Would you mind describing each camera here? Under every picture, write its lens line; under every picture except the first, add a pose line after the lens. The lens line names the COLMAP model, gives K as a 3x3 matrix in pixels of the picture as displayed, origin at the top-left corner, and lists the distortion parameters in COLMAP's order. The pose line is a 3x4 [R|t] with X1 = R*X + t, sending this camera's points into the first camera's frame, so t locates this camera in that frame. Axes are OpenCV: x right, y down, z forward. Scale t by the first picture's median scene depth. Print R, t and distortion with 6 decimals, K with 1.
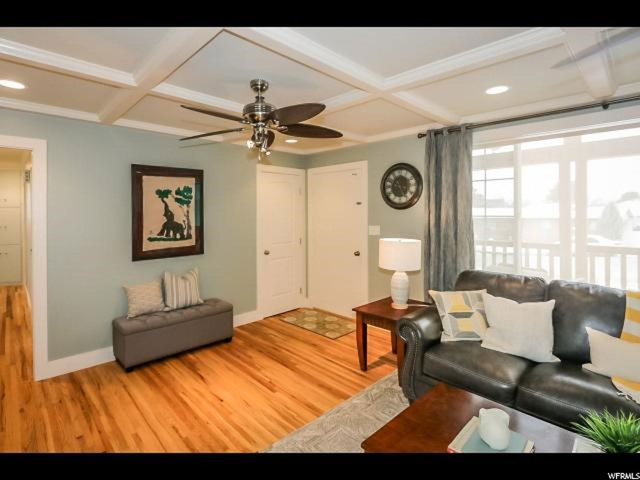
lens RADIAL K [[331.5, 0, 301.4], [0, 331.5, 214.8], [0, 0, 1]] dist [-0.015043, 0.000964]
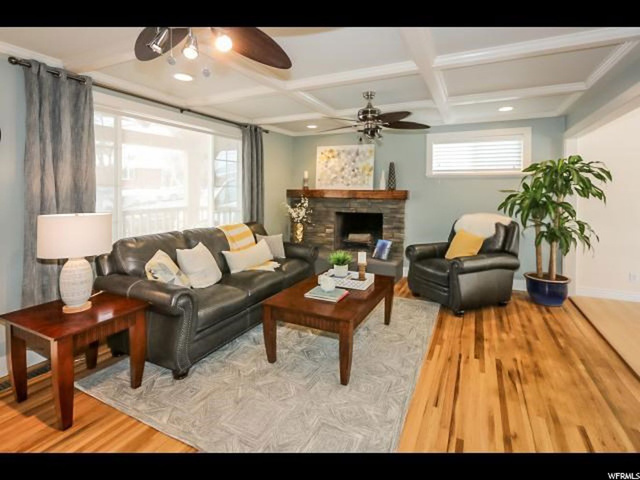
lens RADIAL K [[312.8, 0, 325.8], [0, 312.8, 201.2], [0, 0, 1]] dist [-0.013574, 0.001584]
pose [[-0.373315, -0.030096, 0.927216, -0.520116], [0.005220, 0.999390, 0.034540, 0.027083], [-0.927690, 0.017734, -0.372930, 0.754578]]
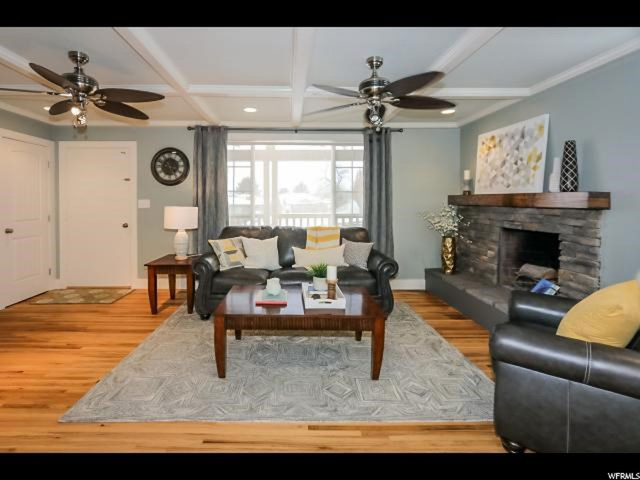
lens RADIAL K [[312.8, 0, 297.8], [0, 312.8, 210.3], [0, 0, 1]] dist [-0.013574, 0.001584]
pose [[0.671432, -0.013437, 0.740944, -0.305836], [-0.003935, 0.999757, 0.021696, 0.061698], [-0.741056, -0.017484, 0.671216, -0.161439]]
